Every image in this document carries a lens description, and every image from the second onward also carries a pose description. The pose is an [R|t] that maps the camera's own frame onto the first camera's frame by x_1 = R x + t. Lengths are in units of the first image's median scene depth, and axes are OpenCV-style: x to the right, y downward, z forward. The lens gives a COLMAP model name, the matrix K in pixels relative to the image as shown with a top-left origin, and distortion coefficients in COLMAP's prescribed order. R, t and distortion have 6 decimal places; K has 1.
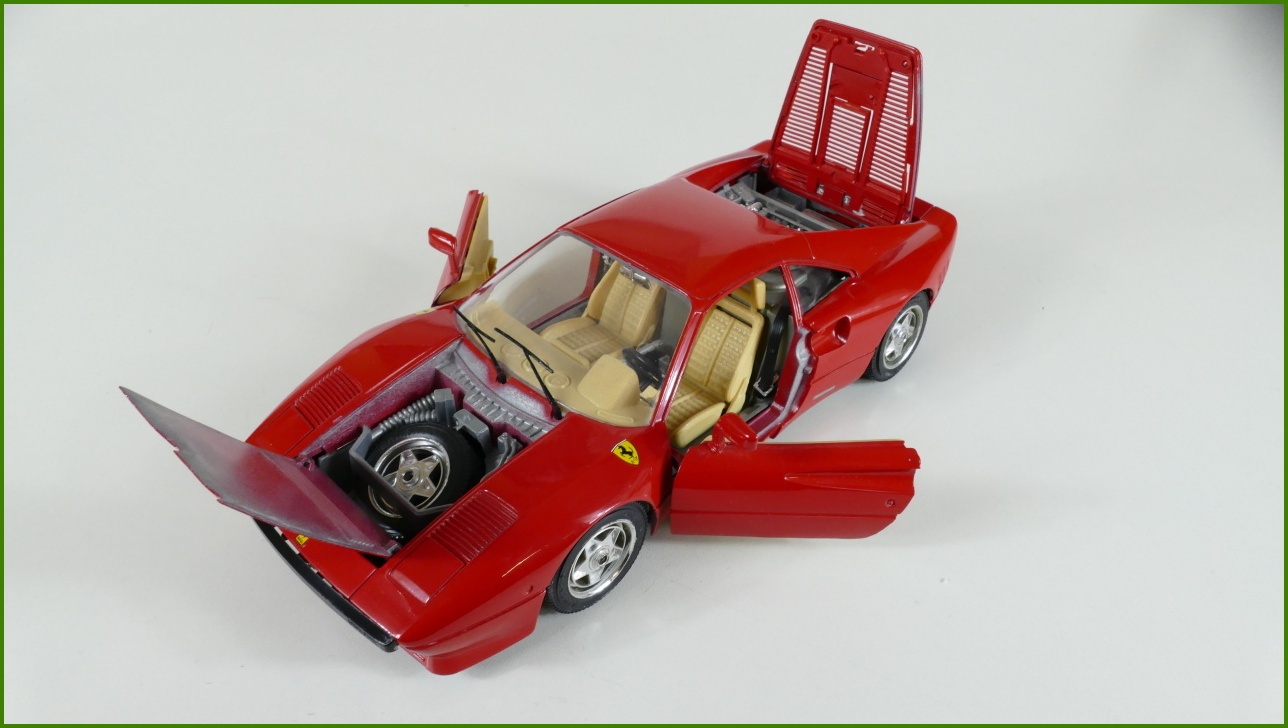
lens RADIAL K [[988.1, 0, 644.0], [0, 988.1, 364.0], [0, 0, 1]] dist [0.005694, 0.004236]
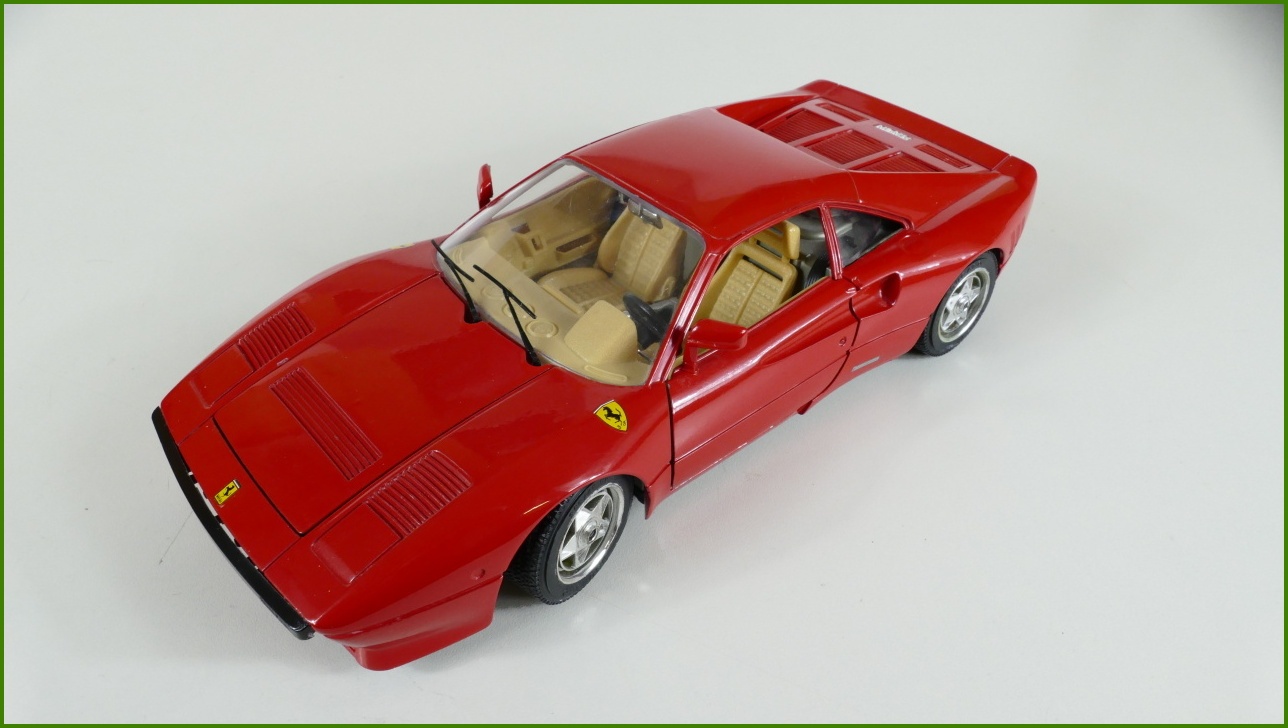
lens RADIAL K [[988.1, 0, 644.0], [0, 988.1, 364.0], [0, 0, 1]] dist [0.005694, 0.004236]
pose [[0.996904, 0.046764, -0.063214, 0.048336], [-0.046238, 0.998883, 0.009758, 0.031177], [0.063599, -0.006805, 0.997952, 0.149446]]
